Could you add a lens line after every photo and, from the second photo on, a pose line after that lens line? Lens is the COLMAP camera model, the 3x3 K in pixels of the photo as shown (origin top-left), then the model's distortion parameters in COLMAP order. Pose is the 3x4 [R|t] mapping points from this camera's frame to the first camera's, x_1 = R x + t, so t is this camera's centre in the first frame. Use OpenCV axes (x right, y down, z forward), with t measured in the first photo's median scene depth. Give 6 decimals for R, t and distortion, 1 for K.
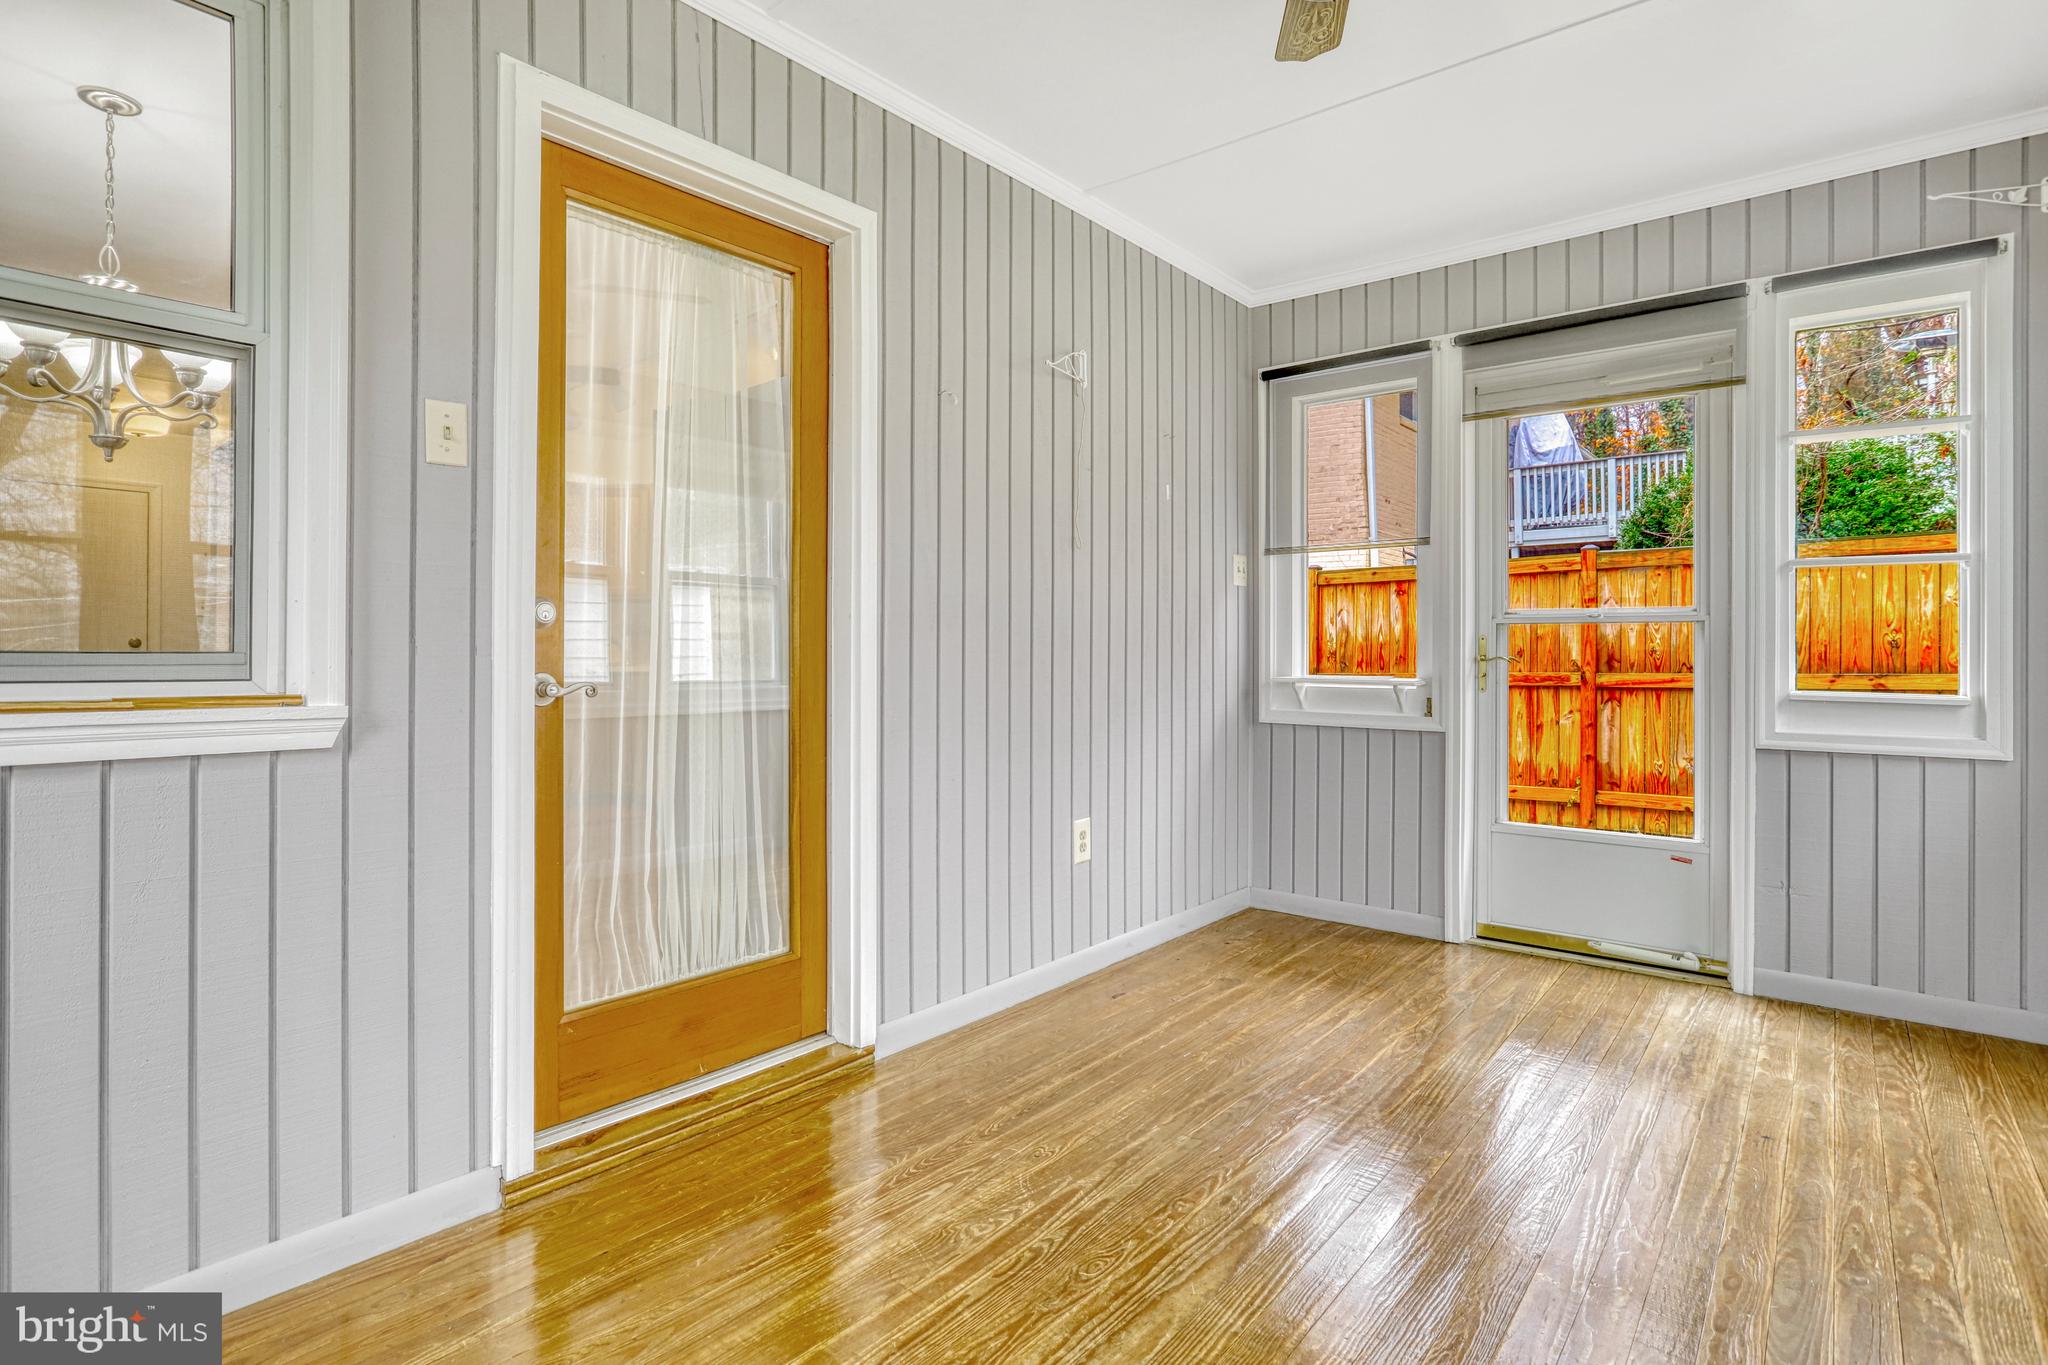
lens RADIAL K [[1018.2, 0, 1026.3], [0, 1018.2, 673.9], [0, 0, 1]] dist [-0.039676, 0.025248]
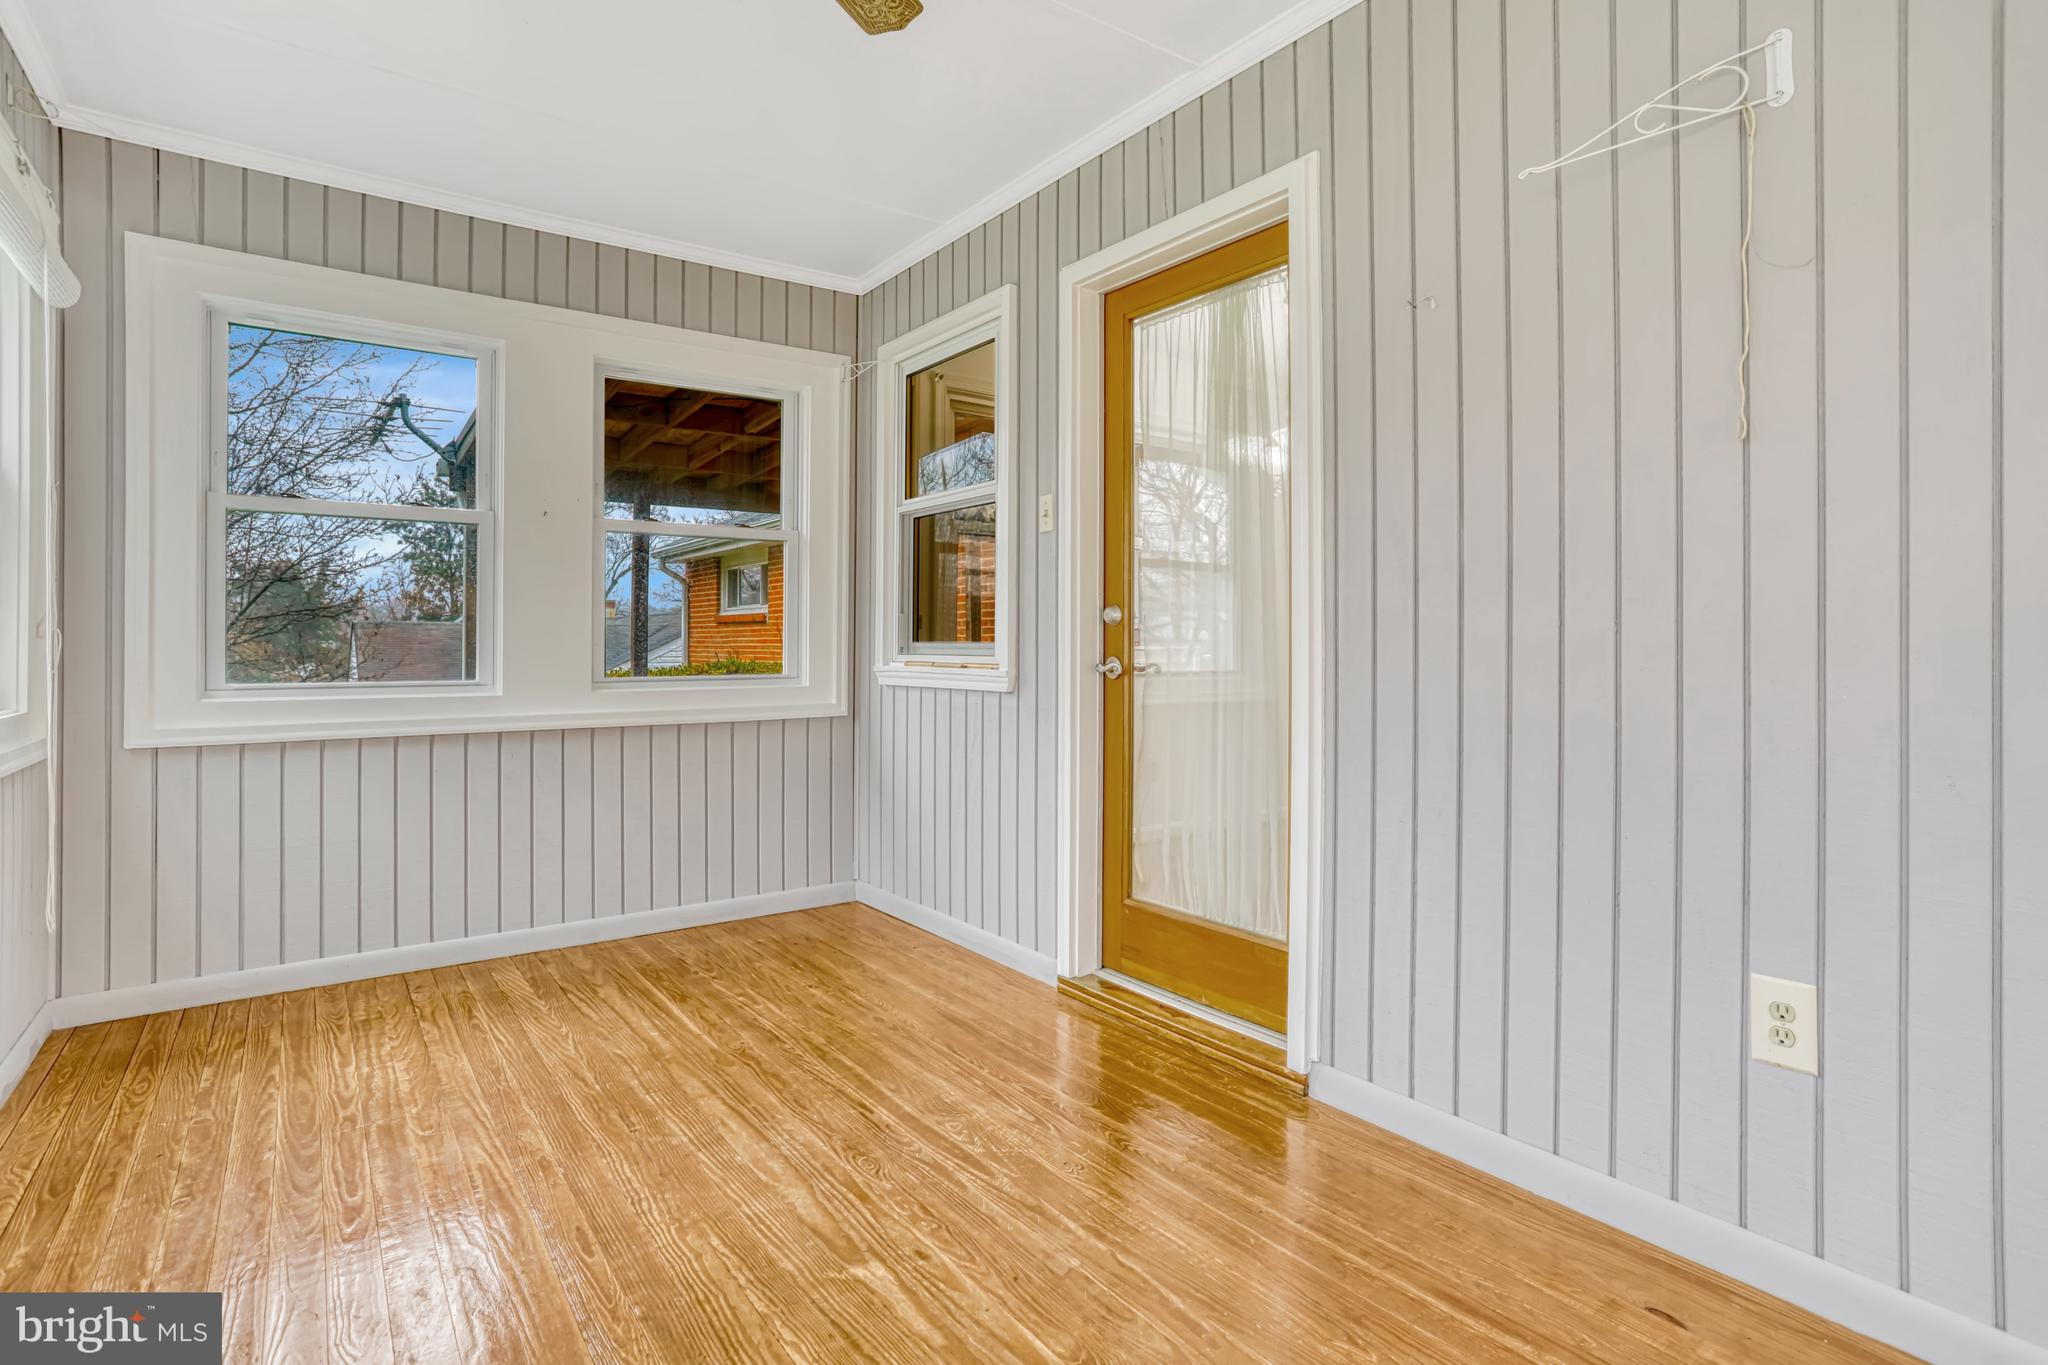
lens RADIAL K [[1018.2, 0, 1031.2], [0, 1018.2, 664.0], [0, 0, 1]] dist [-0.039676, 0.025248]
pose [[-0.240870, 0.028169, -0.970149, 0.911597], [0.004093, 0.999599, 0.028008, -0.038163], [0.970549, 0.002775, -0.240889, 1.138468]]
